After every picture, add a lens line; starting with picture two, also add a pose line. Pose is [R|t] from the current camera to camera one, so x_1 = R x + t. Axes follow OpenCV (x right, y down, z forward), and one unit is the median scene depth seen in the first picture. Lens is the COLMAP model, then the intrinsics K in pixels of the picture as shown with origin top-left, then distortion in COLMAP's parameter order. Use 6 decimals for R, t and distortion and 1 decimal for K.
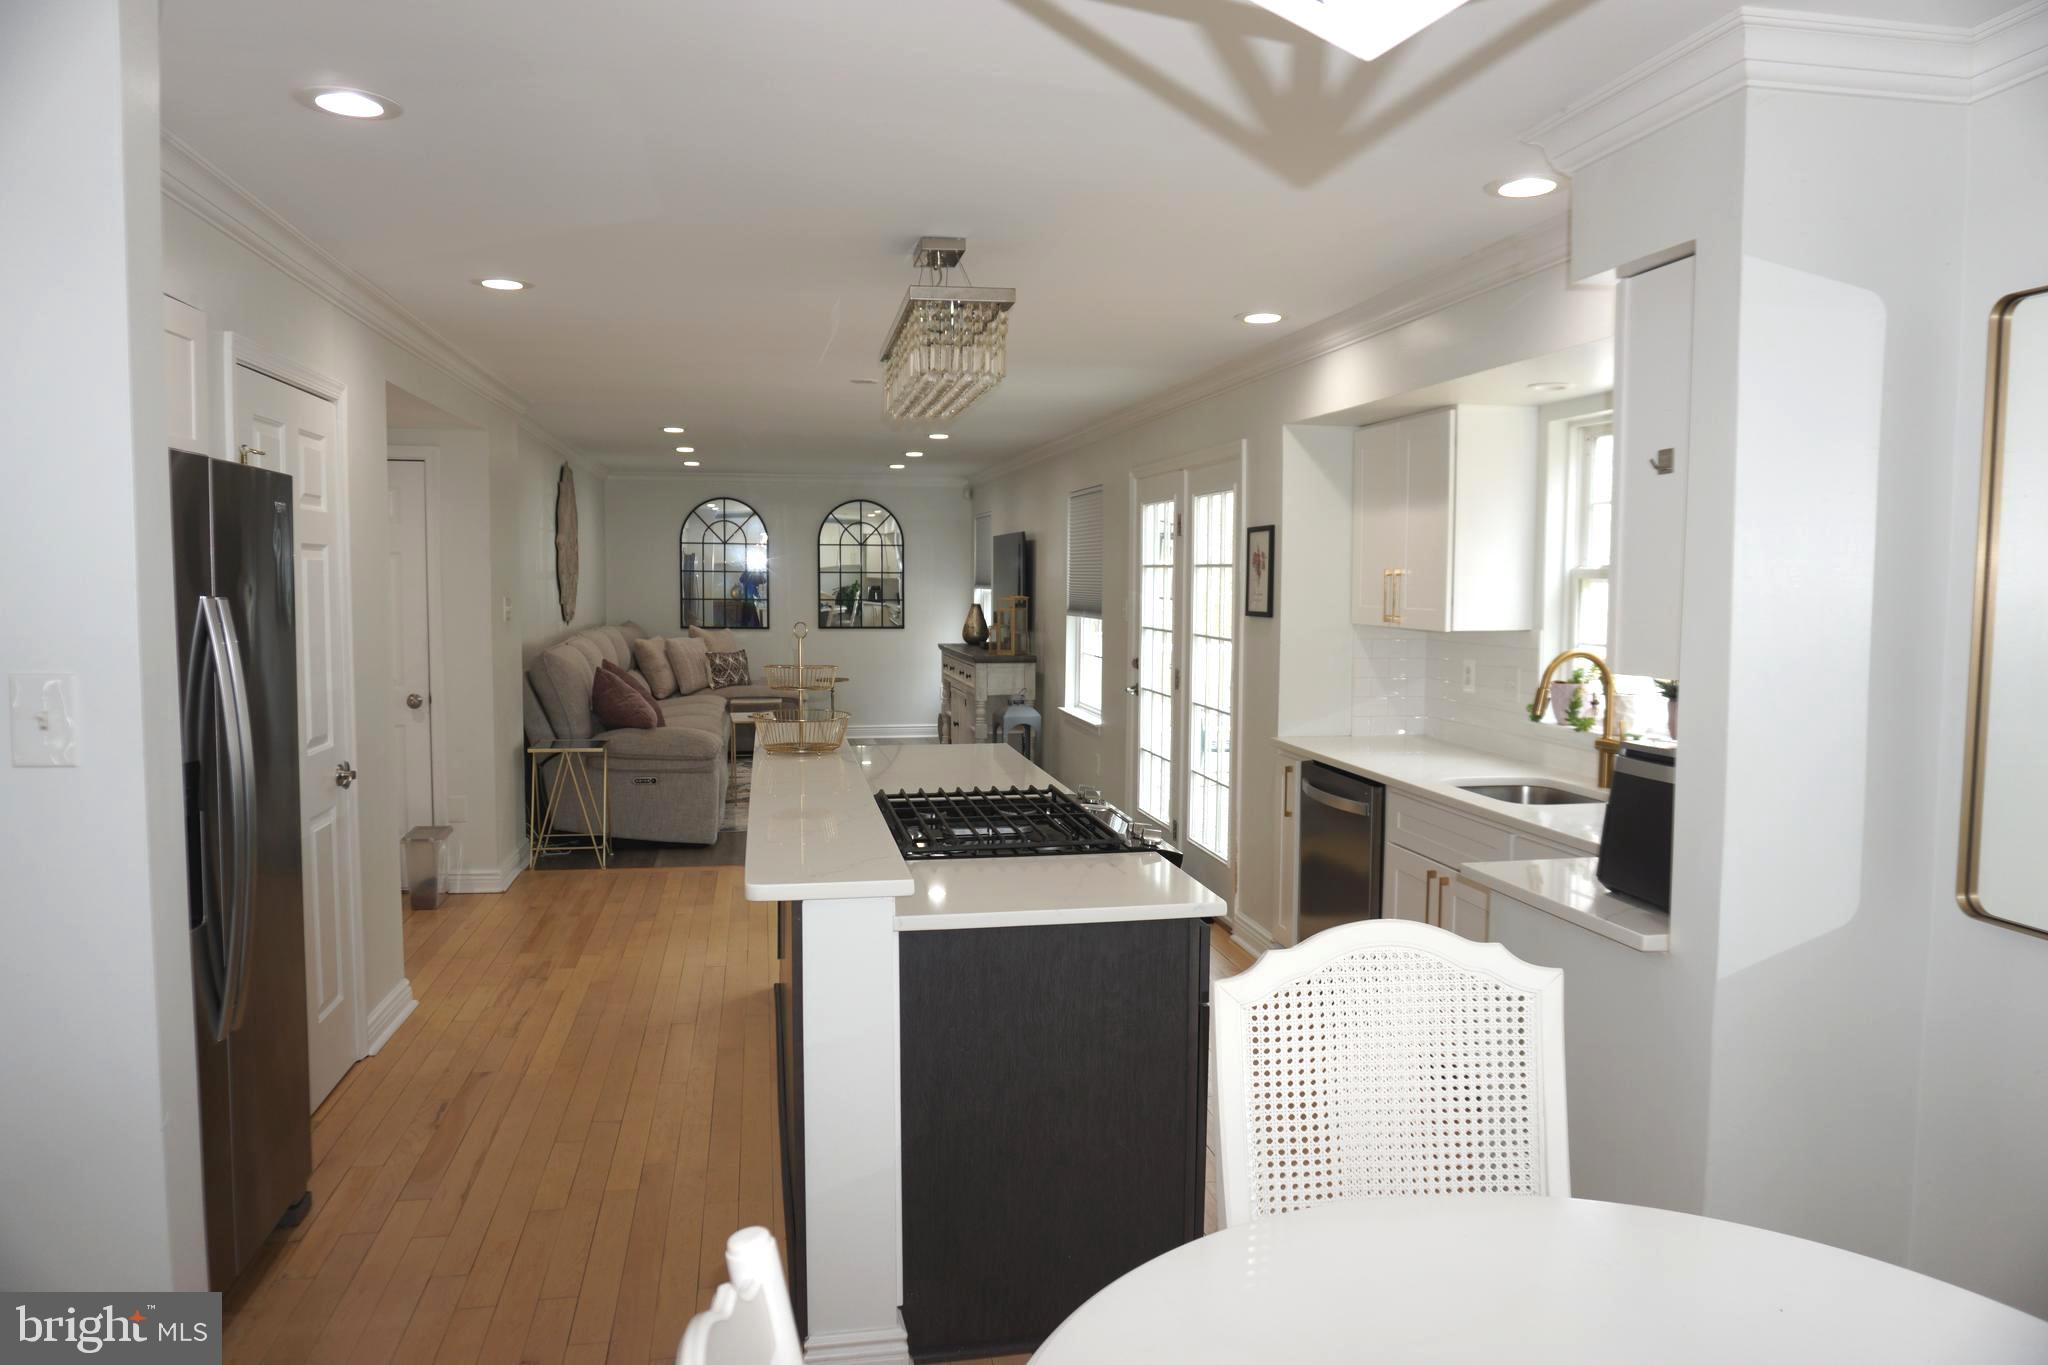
lens RADIAL K [[1374.0, 0, 1024.0], [0, 1374.0, 682.5], [0, 0, 1]] dist [-0.053068, 0.033916]
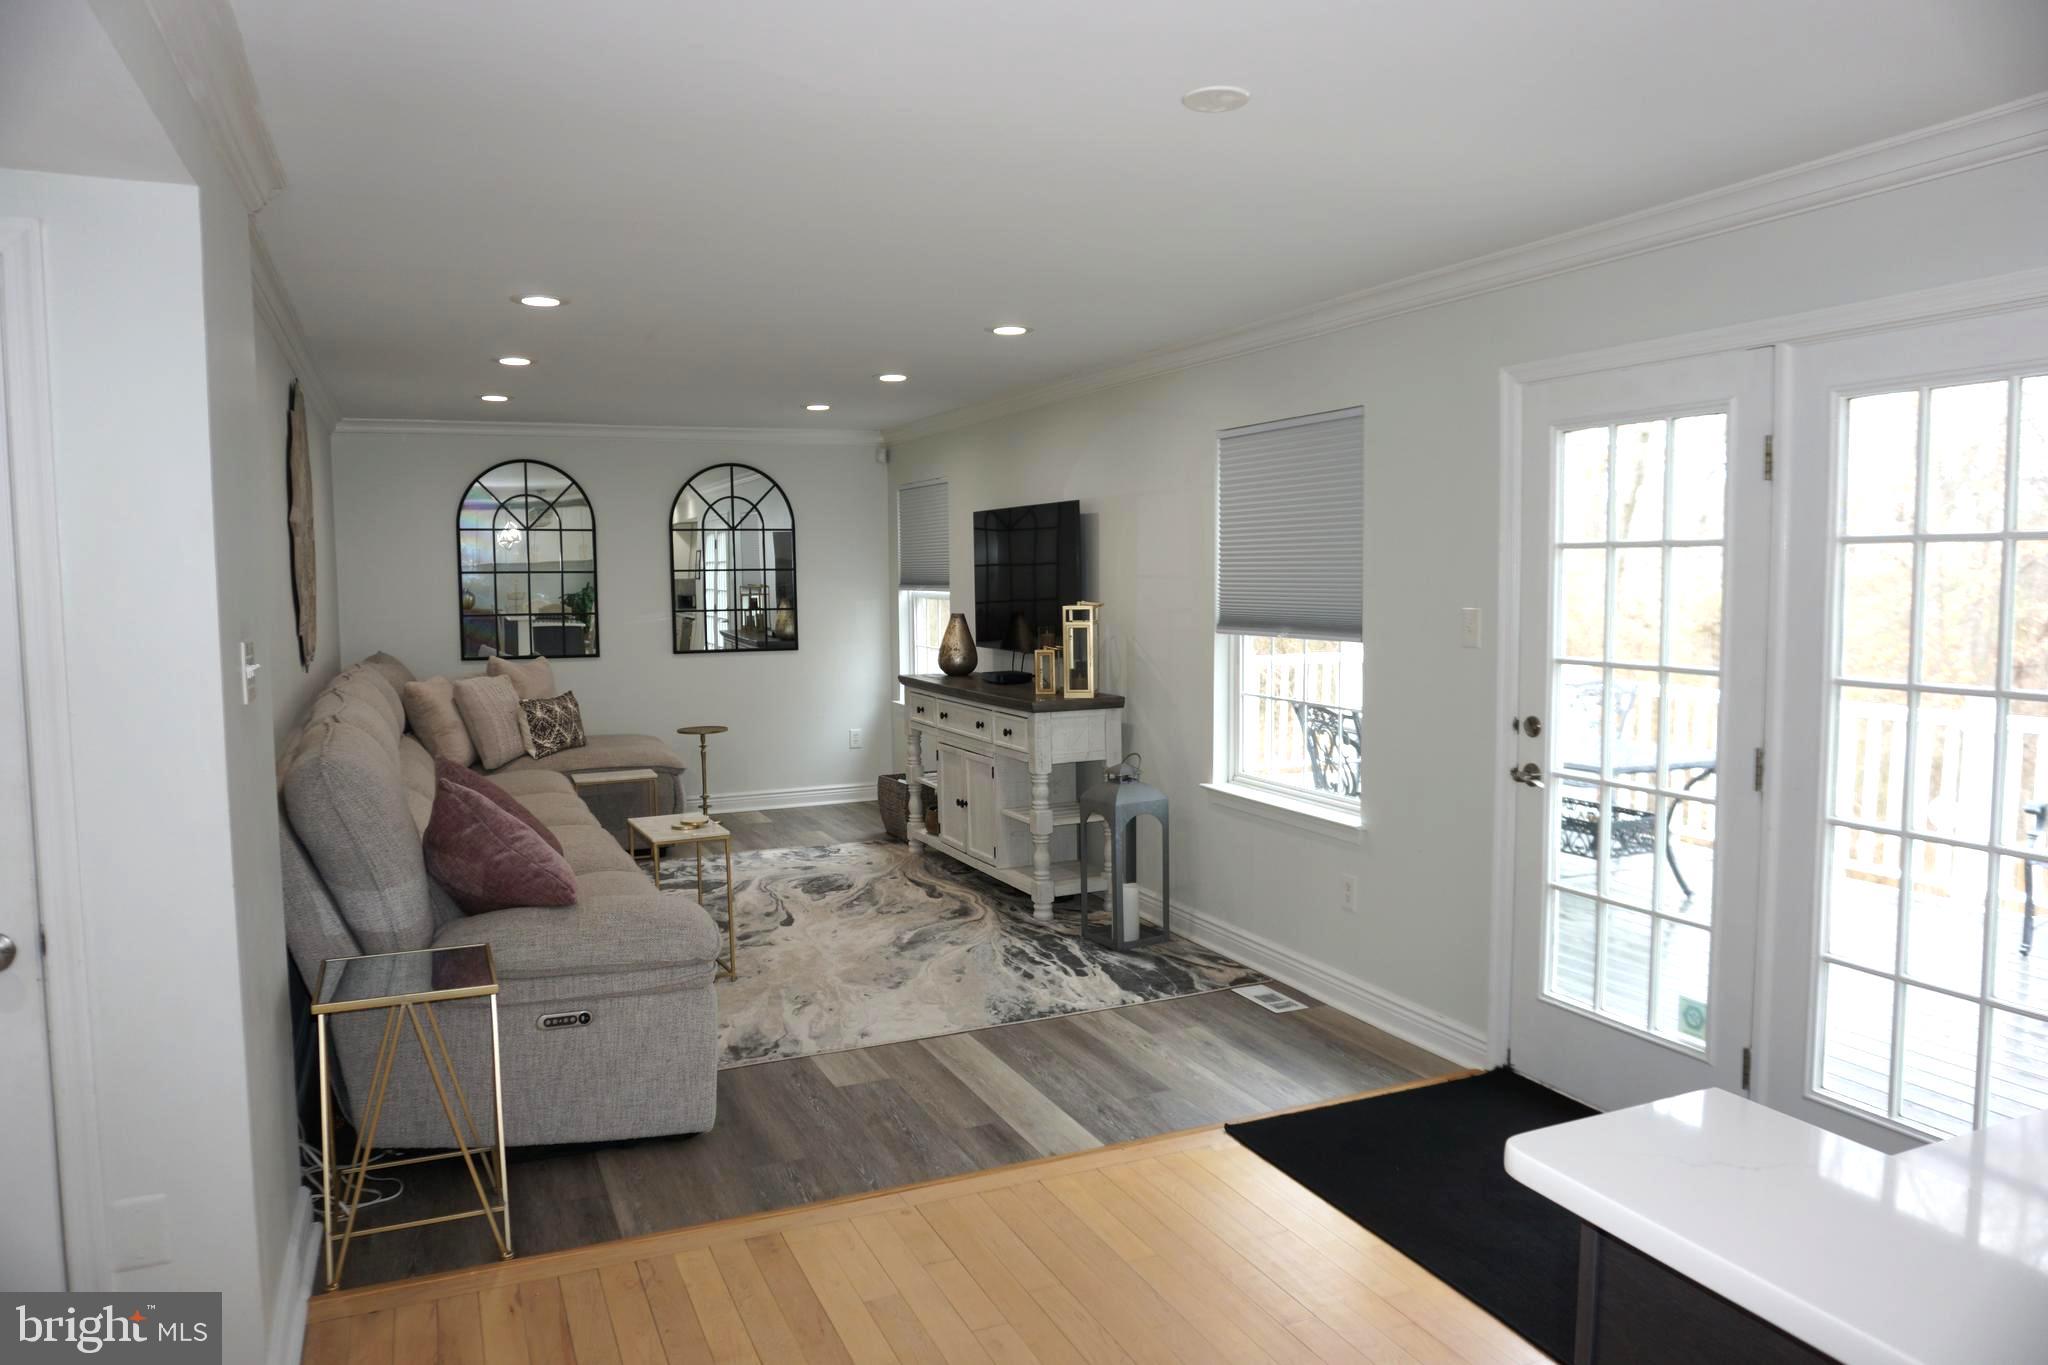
lens RADIAL K [[1374.0, 0, 1024.0], [0, 1374.0, 682.5], [0, 0, 1]] dist [-0.053068, 0.033916]
pose [[0.973911, -0.035562, 0.224127, -0.178019], [0.034730, 0.999367, 0.007653, -0.032679], [-0.224257, 0.000330, 0.974530, 0.406091]]
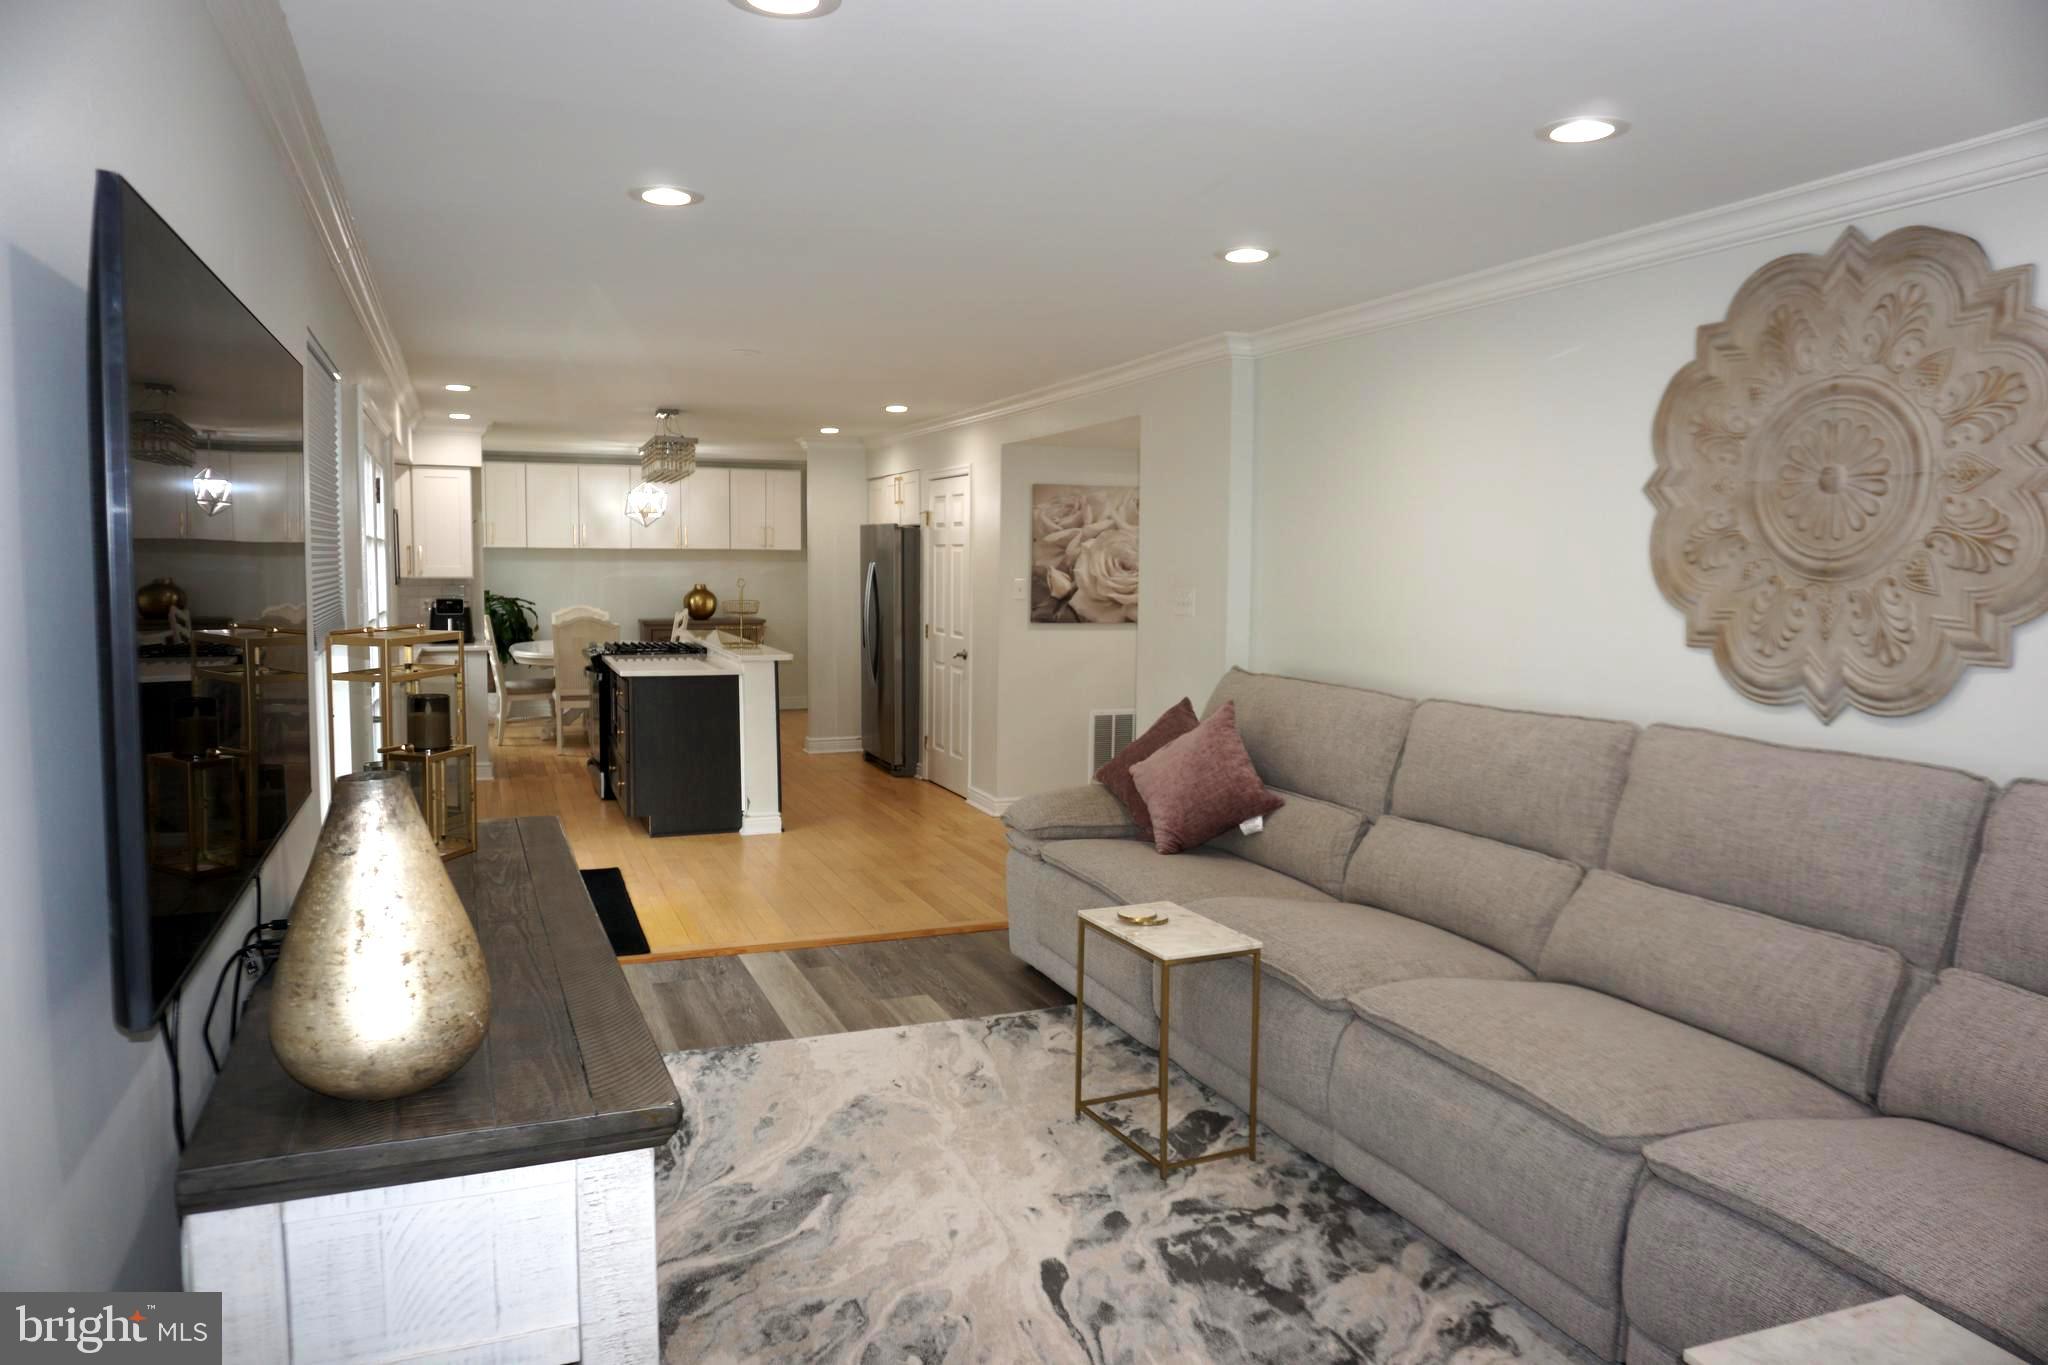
lens RADIAL K [[1374.0, 0, 1024.0], [0, 1374.0, 682.5], [0, 0, 1]] dist [-0.053068, 0.033916]
pose [[-0.981412, -0.004322, -0.191864, -0.081332], [-0.035829, 0.986296, 0.161051, -0.101080], [0.188539, 0.164932, -0.968117, 1.315459]]
